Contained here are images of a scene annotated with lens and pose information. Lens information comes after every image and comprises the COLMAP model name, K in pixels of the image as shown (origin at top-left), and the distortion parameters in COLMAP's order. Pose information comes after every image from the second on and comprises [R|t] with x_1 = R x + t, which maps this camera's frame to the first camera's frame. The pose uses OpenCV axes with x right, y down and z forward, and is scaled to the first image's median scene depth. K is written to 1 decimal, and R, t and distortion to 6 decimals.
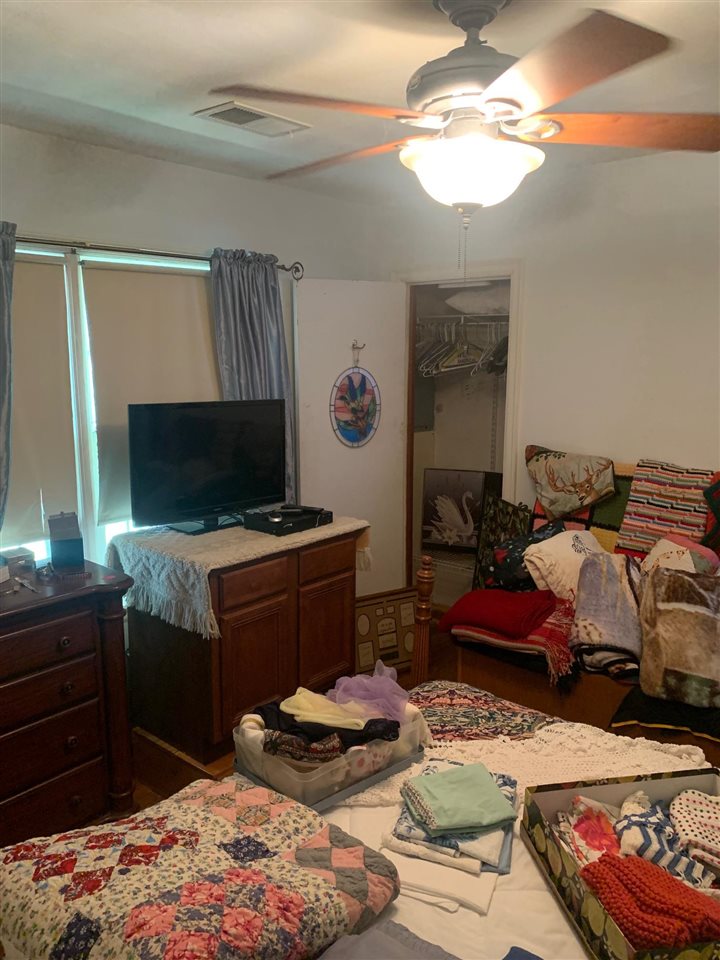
lens RADIAL K [[733.3, 0, 360.0], [0, 733.3, 480.0], [0, 0, 1]] dist [-0.002261, -0.001251]
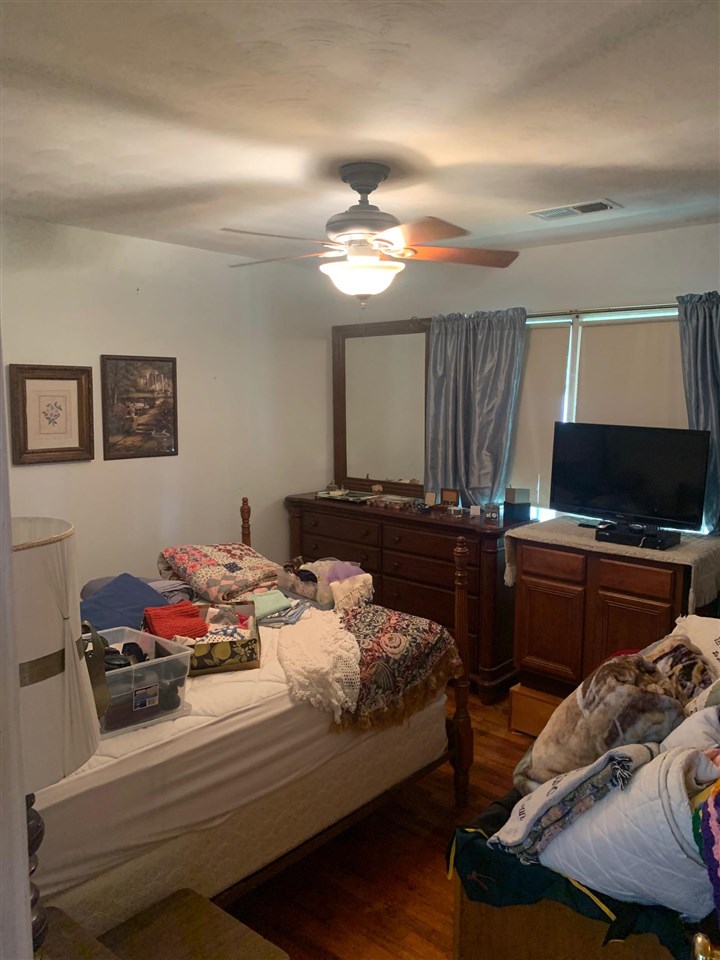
lens RADIAL K [[733.3, 0, 360.0], [0, 733.3, 480.0], [0, 0, 1]] dist [-0.002261, -0.001251]
pose [[-0.035396, 0.111047, -0.993185, 1.146076], [-0.199334, 0.973053, 0.115901, -0.083108], [0.979292, 0.202078, -0.012307, 0.690623]]
